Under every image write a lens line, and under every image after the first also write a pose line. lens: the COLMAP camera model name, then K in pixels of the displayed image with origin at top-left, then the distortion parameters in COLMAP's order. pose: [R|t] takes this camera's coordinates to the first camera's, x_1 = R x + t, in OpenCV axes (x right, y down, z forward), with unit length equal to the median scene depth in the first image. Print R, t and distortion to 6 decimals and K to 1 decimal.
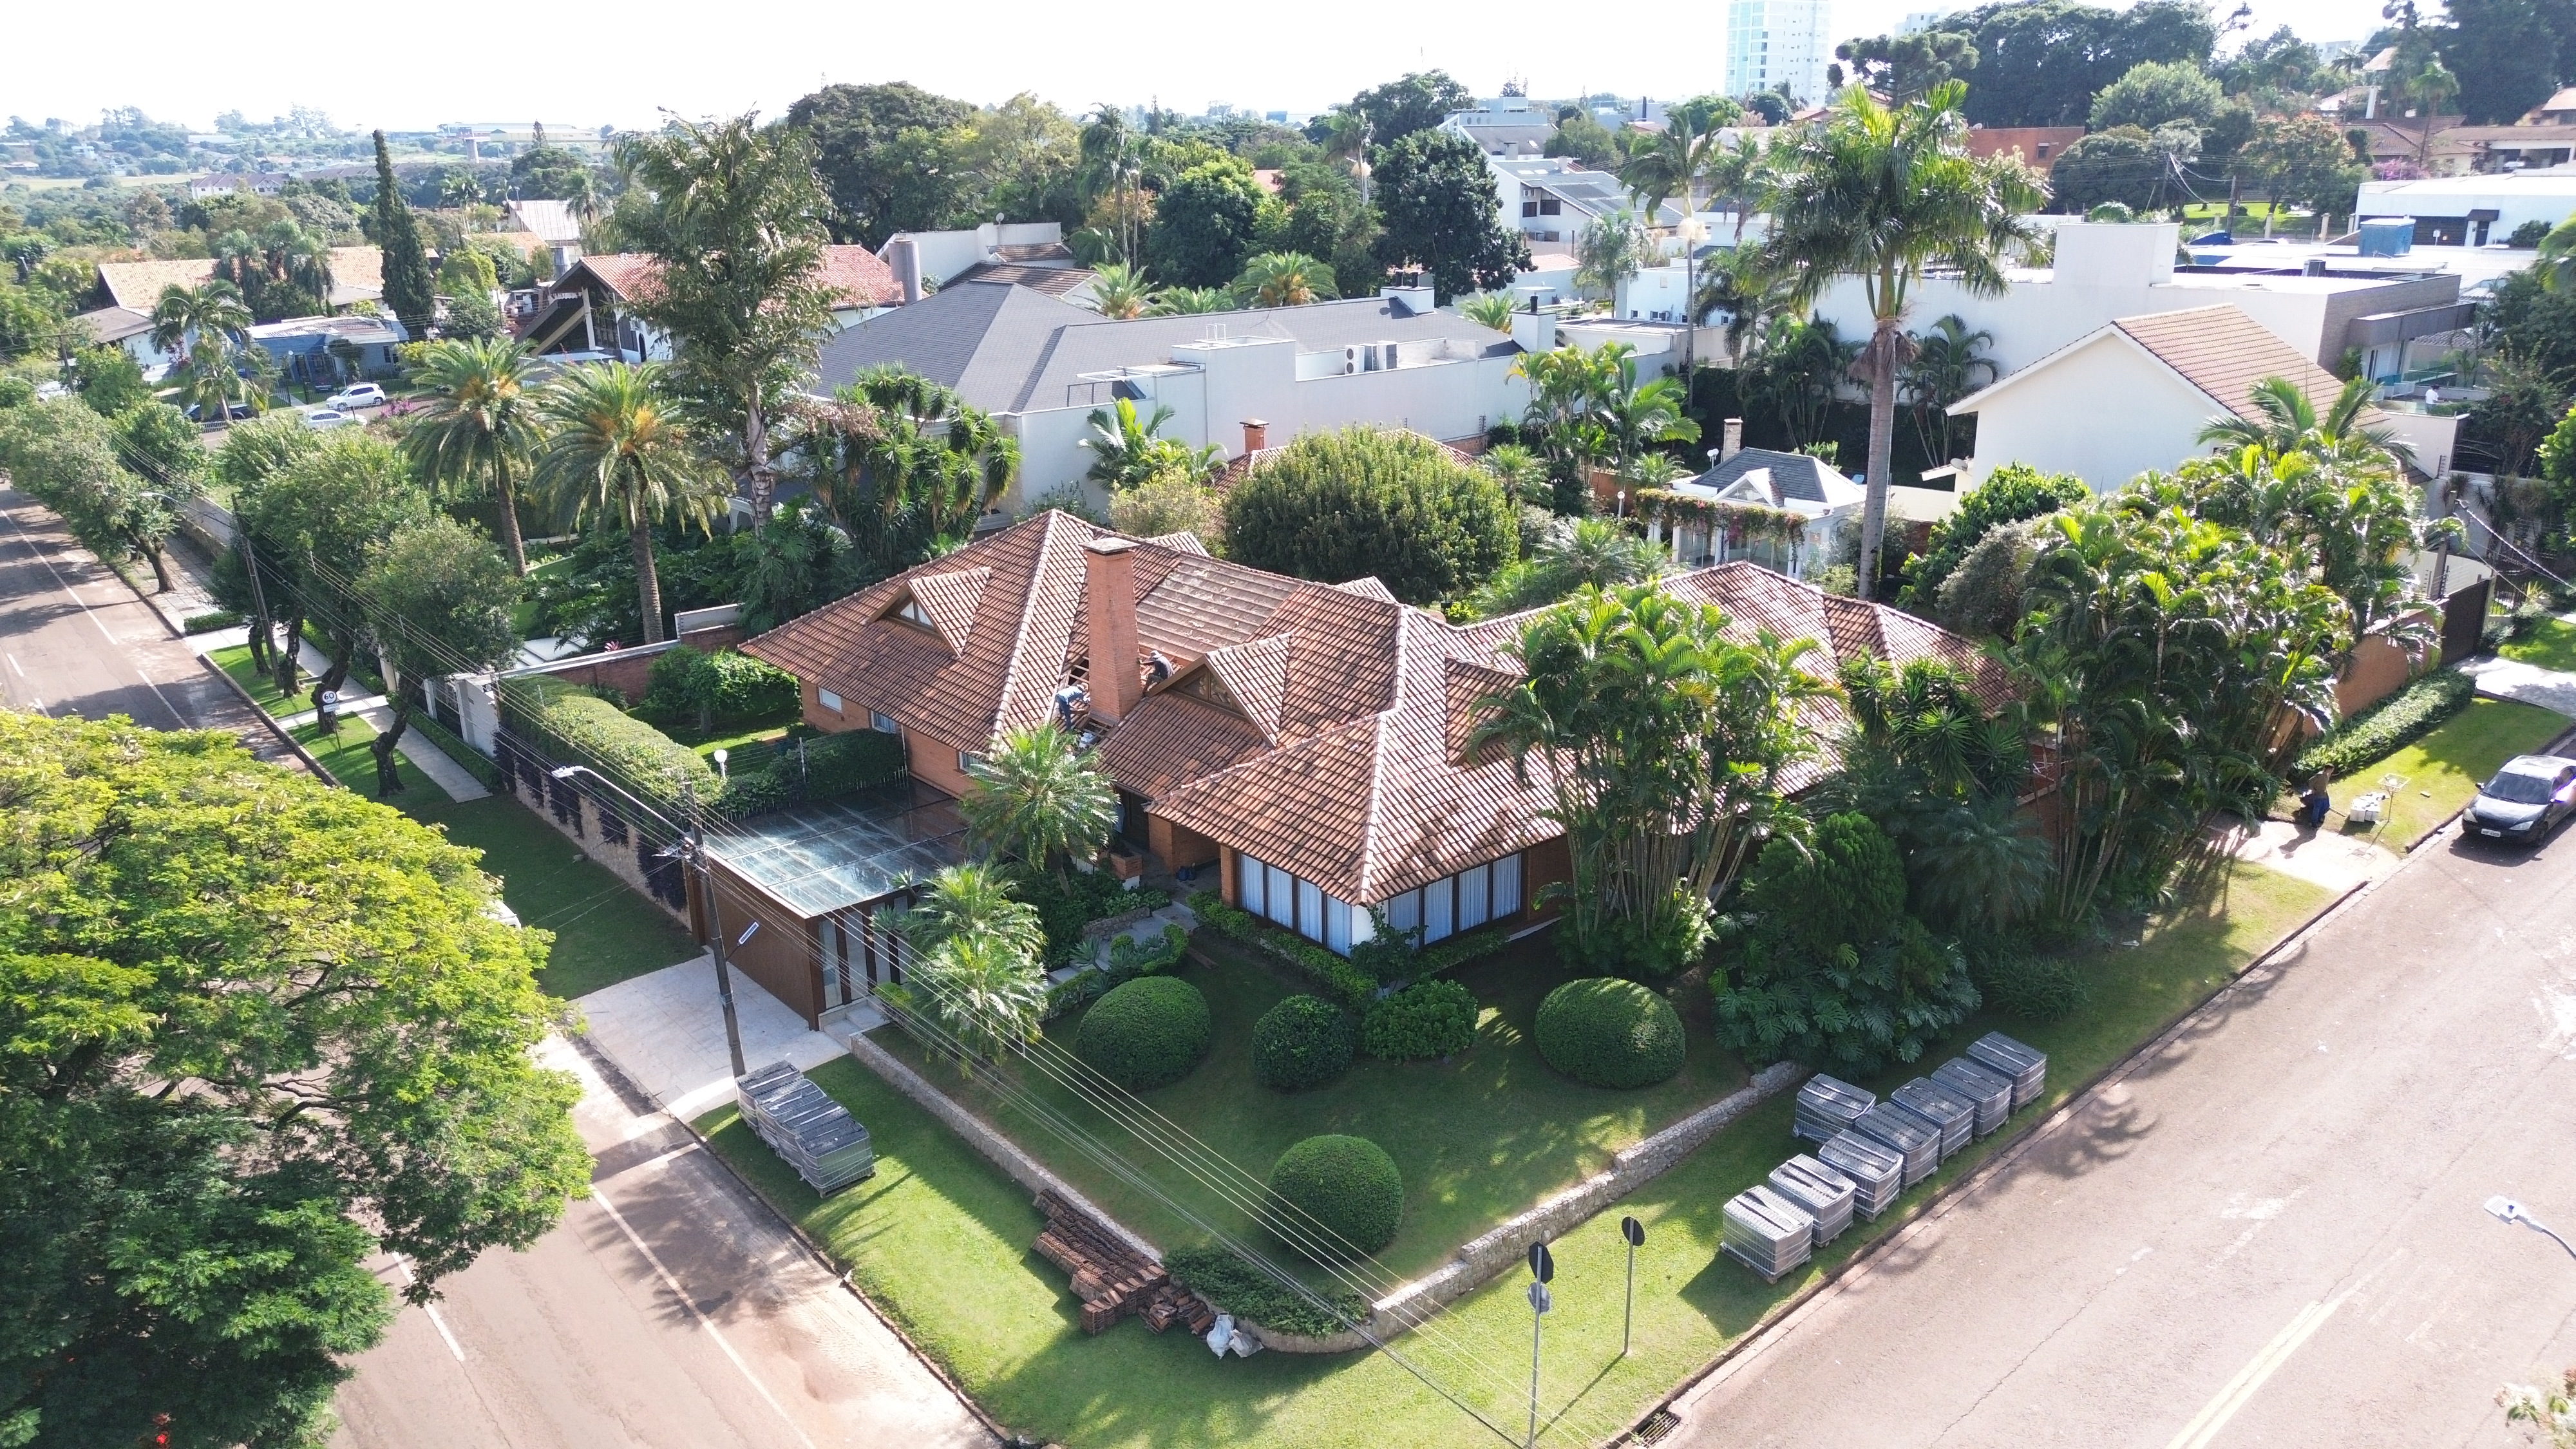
lens RADIAL K [[1852.7, 0, 1288.0], [0, 1852.7, 724.5], [0, 0, 1]] dist [0.007913, 0.003874]
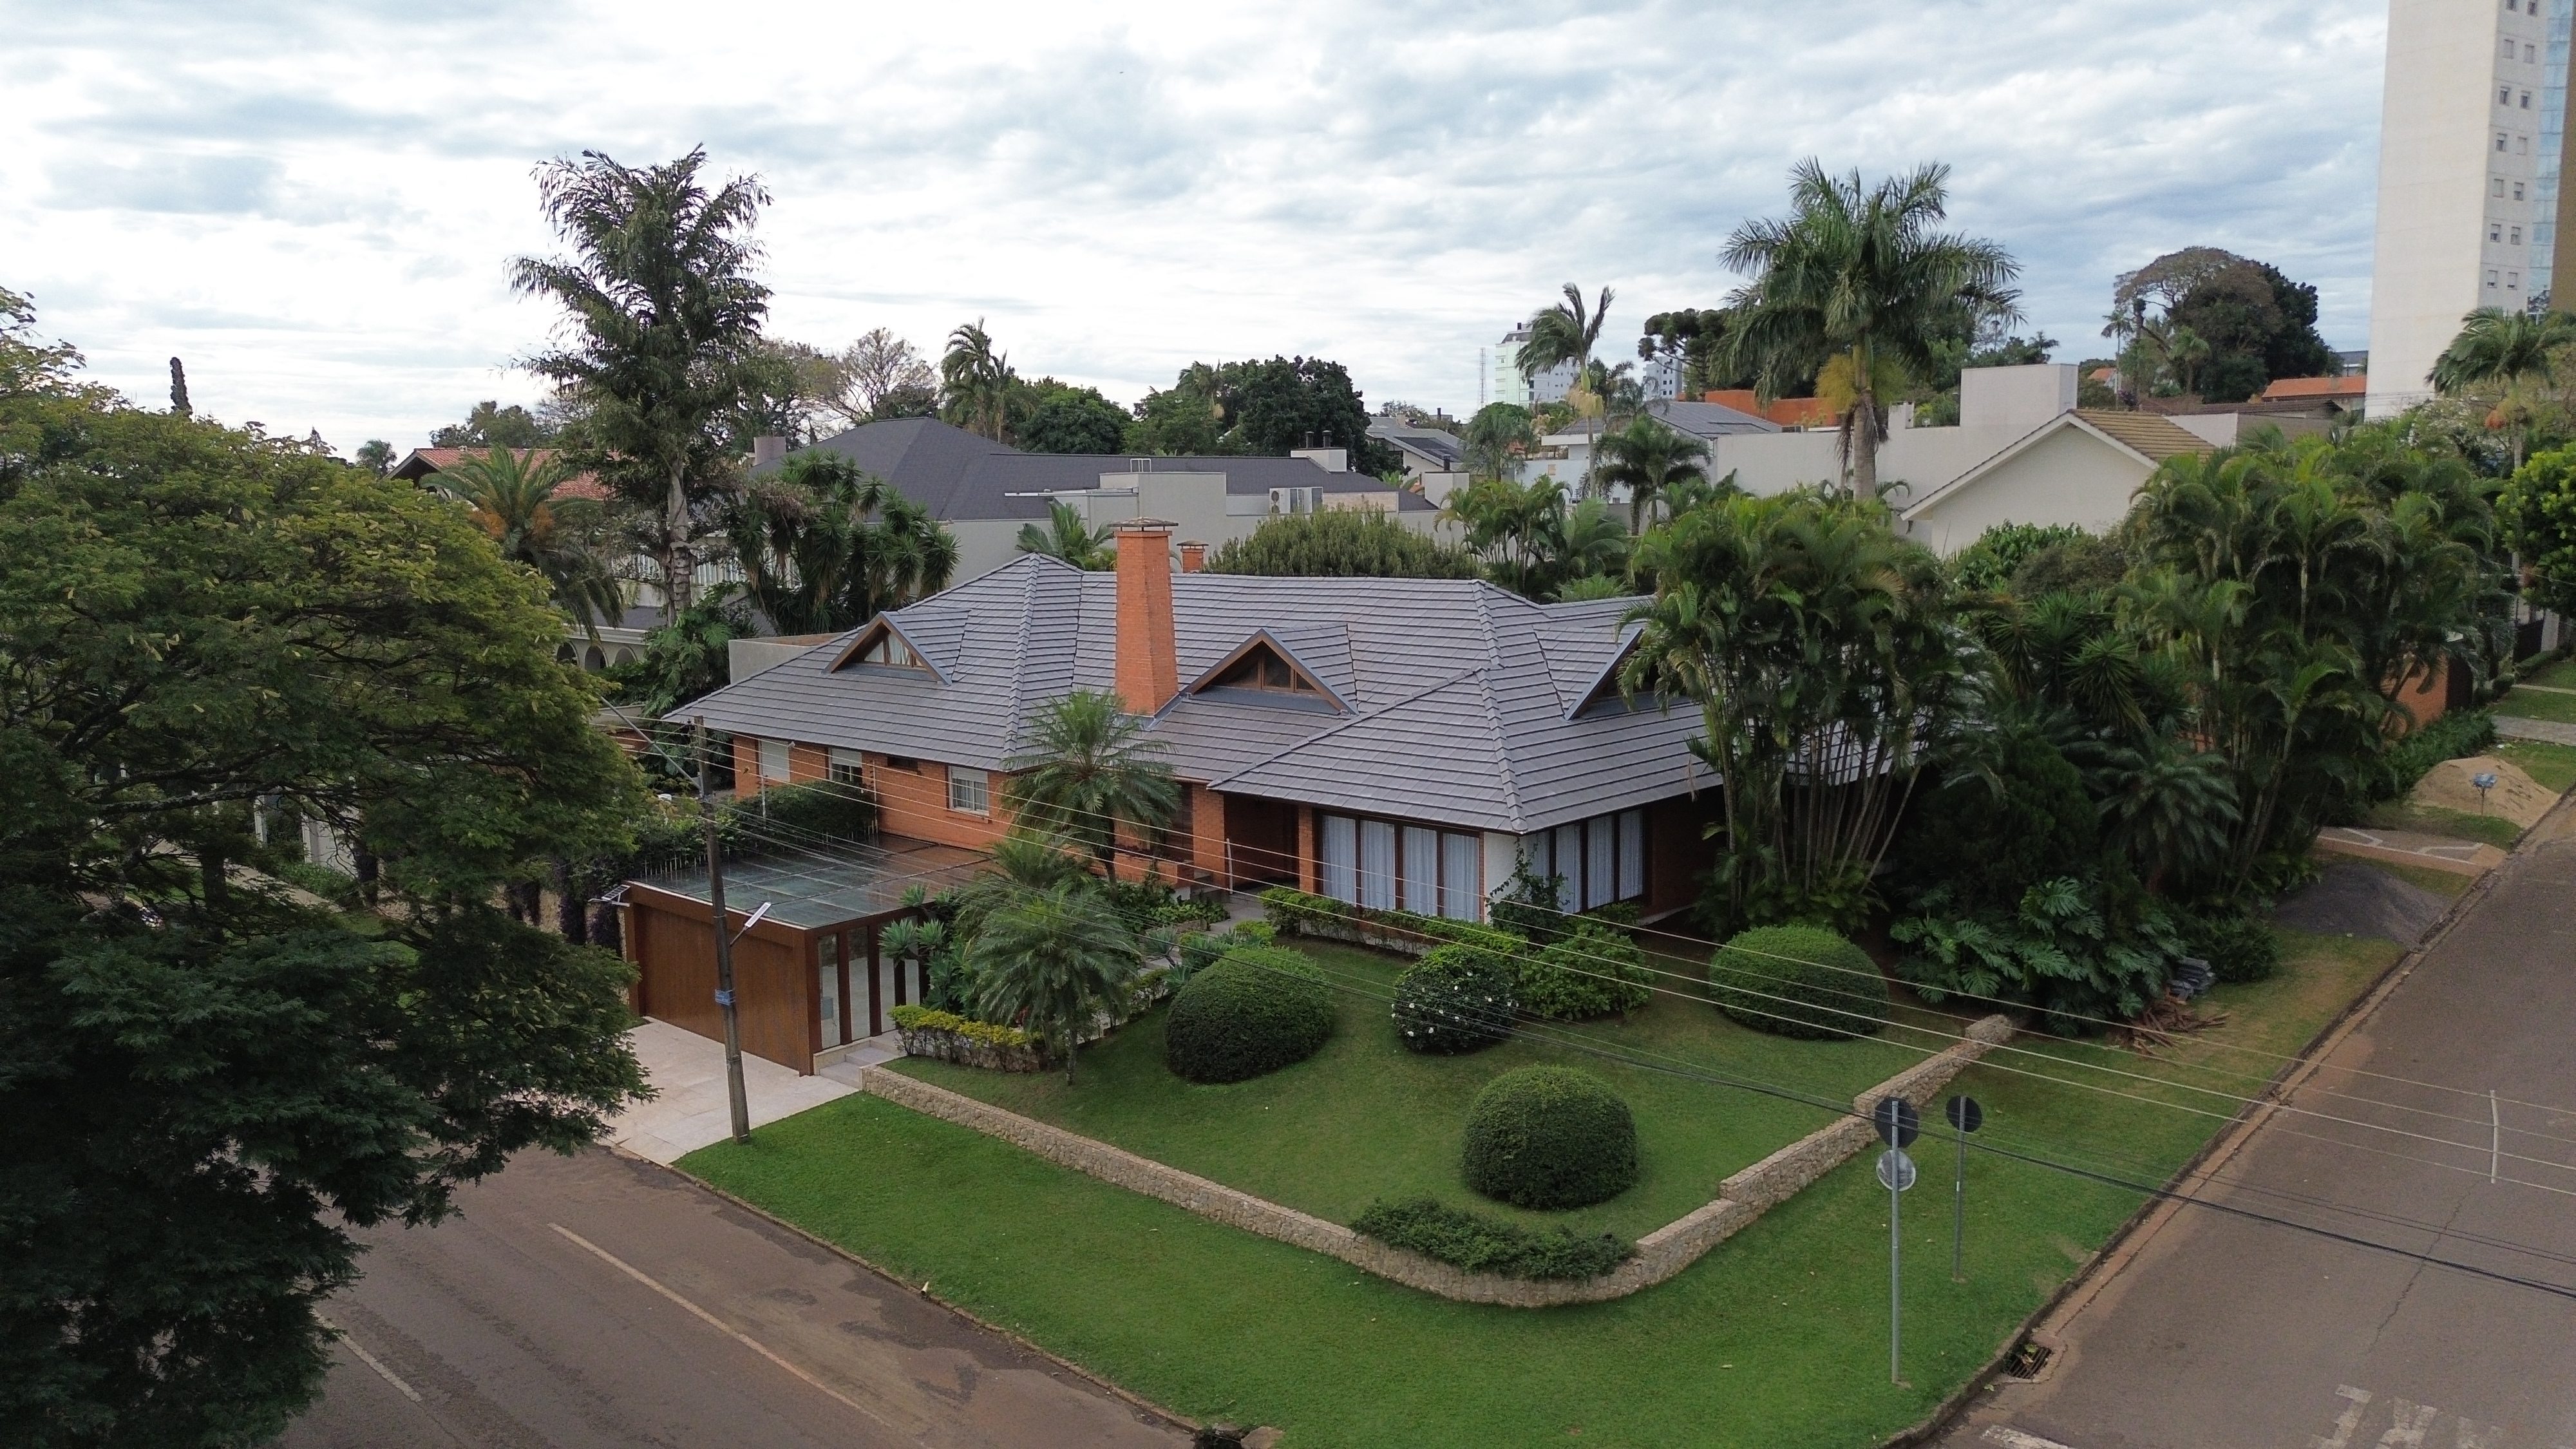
lens RADIAL K [[1829.7, 0, 1288.0], [0, 1829.7, 724.5], [0, 0, 1]] dist [0.010593, -0.003437]
pose [[0.992688, -0.009721, 0.120318, -0.139788], [0.031445, 0.983163, -0.180002, 0.165345], [-0.116542, 0.182470, 0.976280, 0.151518]]
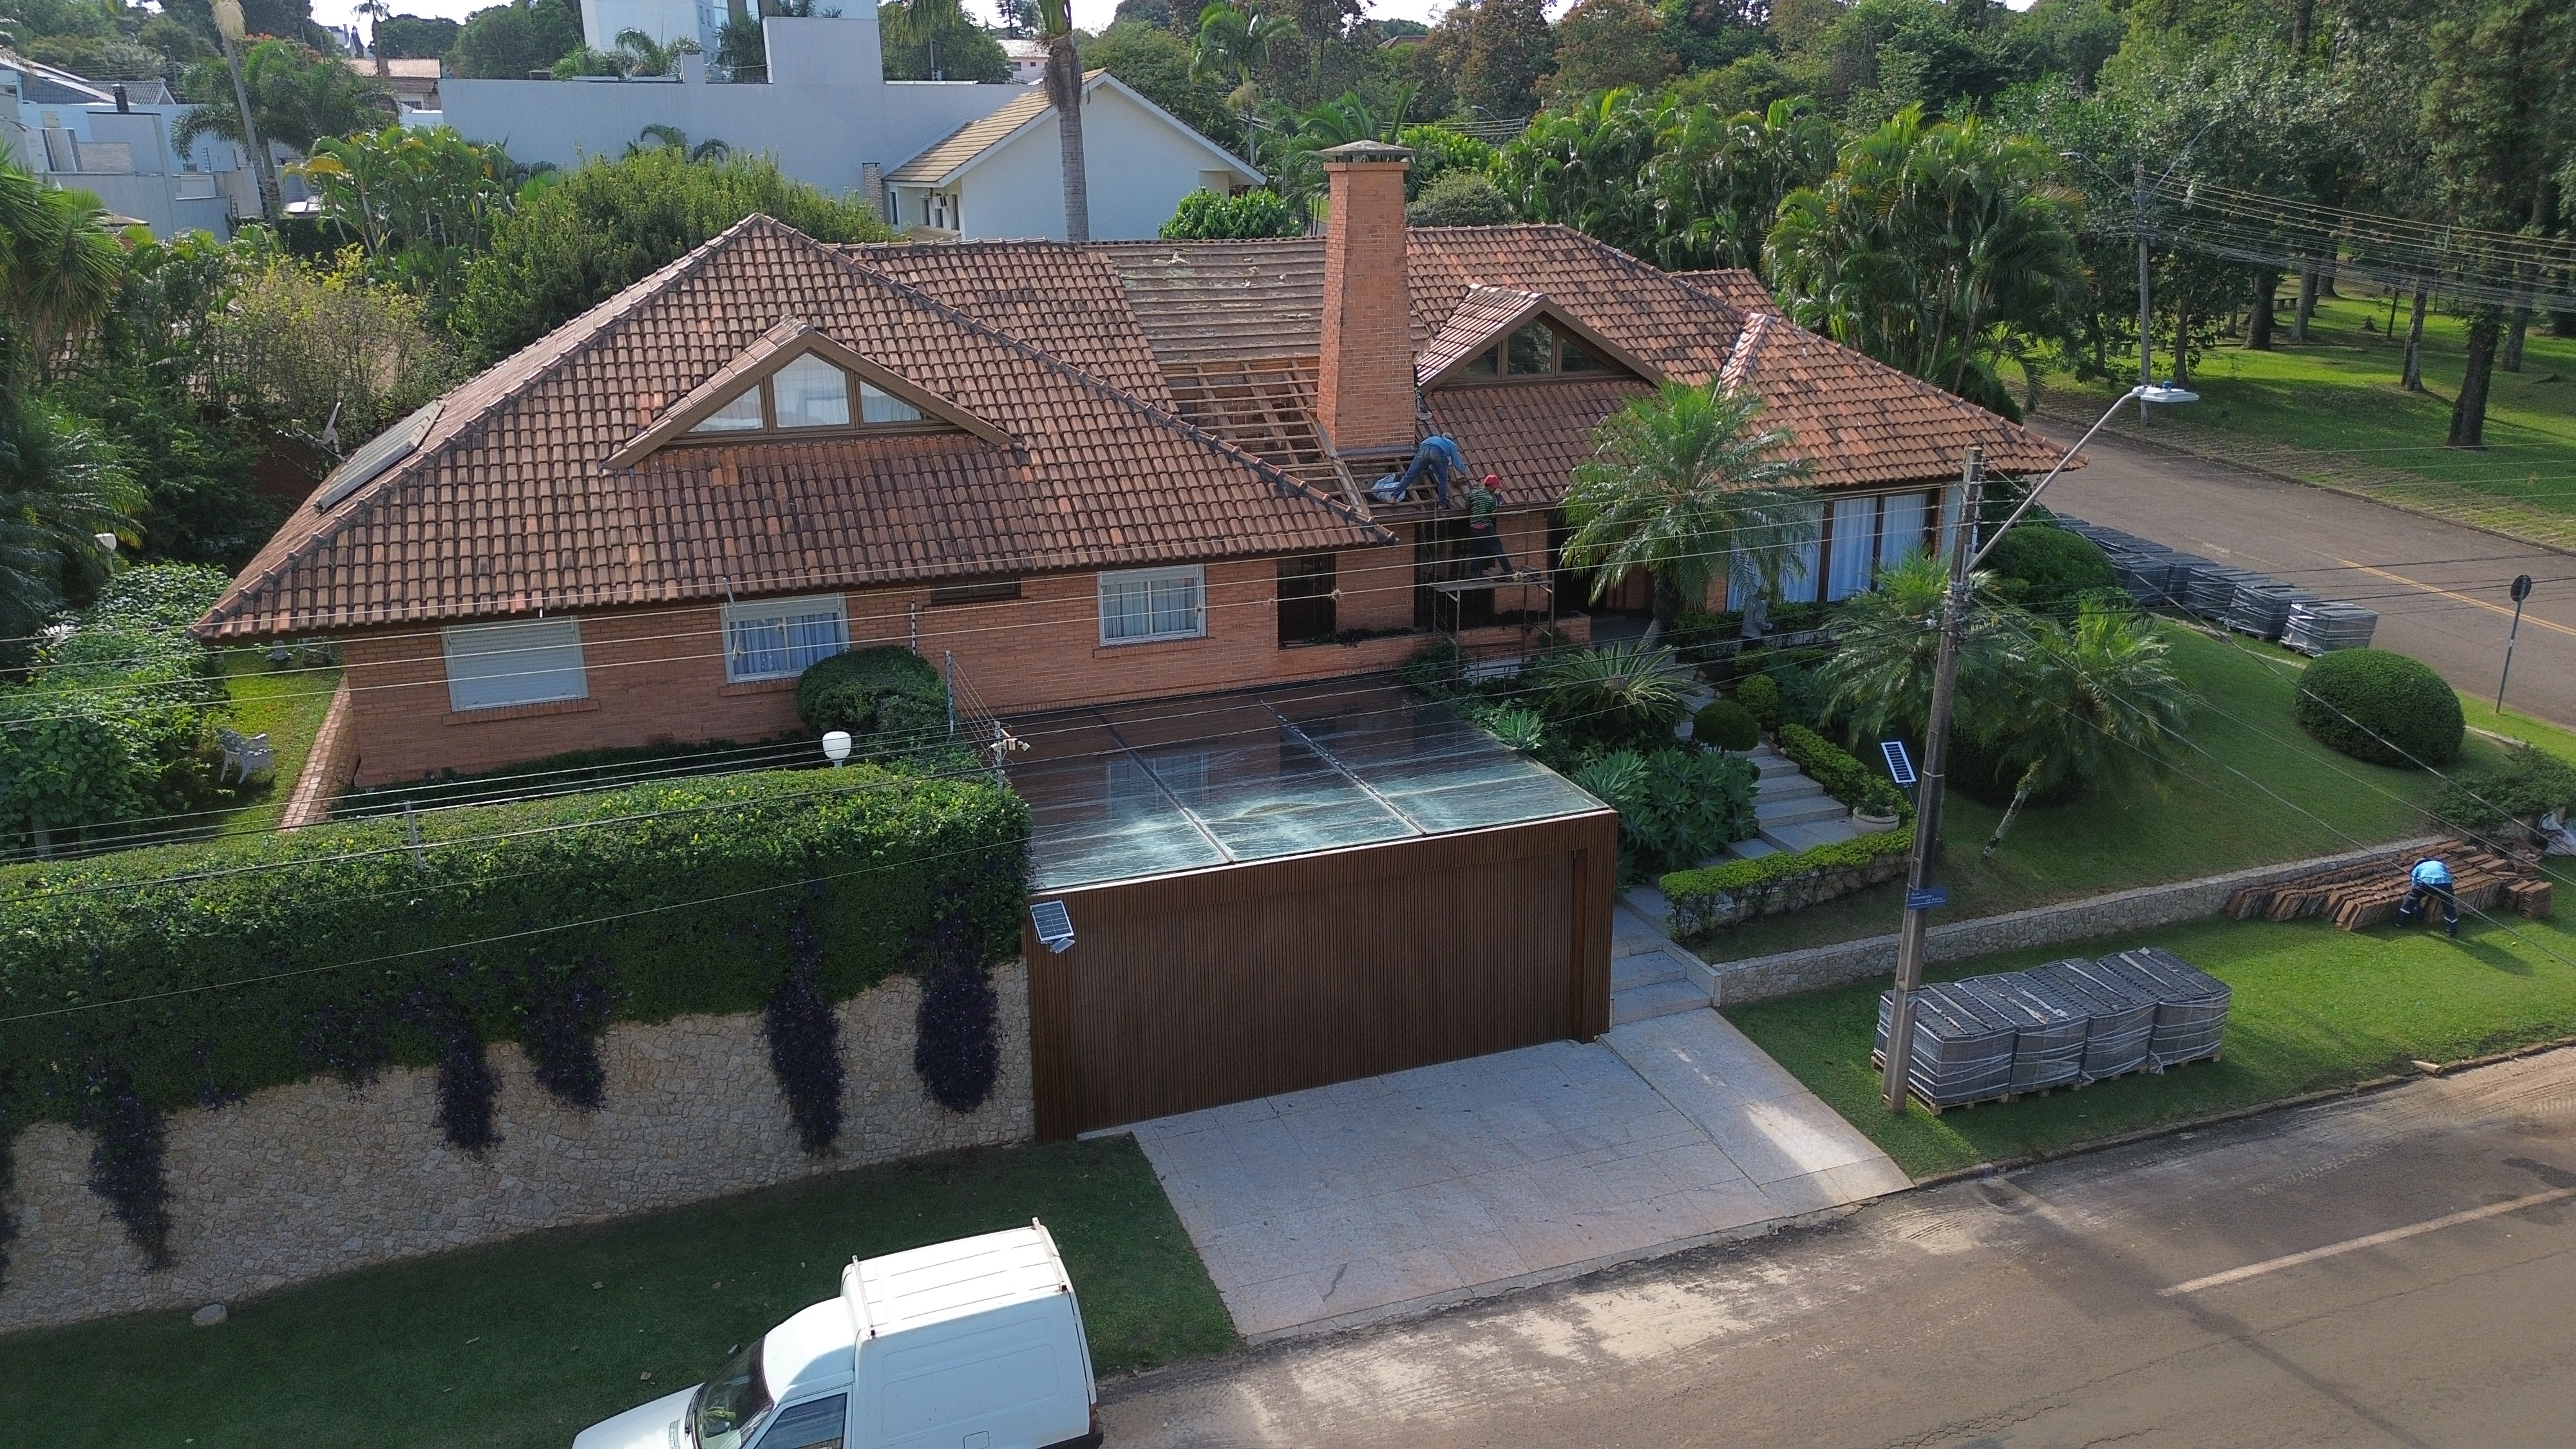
lens RADIAL K [[1866.4, 0, 1322.6], [0, 1866.4, 718.5], [0, 0, 1]] dist [0.065834, -0.112264]
pose [[0.321448, -0.259305, 0.910732, -0.733257], [0.280531, 0.944678, 0.169955, -0.031454], [-0.904419, 0.200857, 0.376408, 0.845680]]
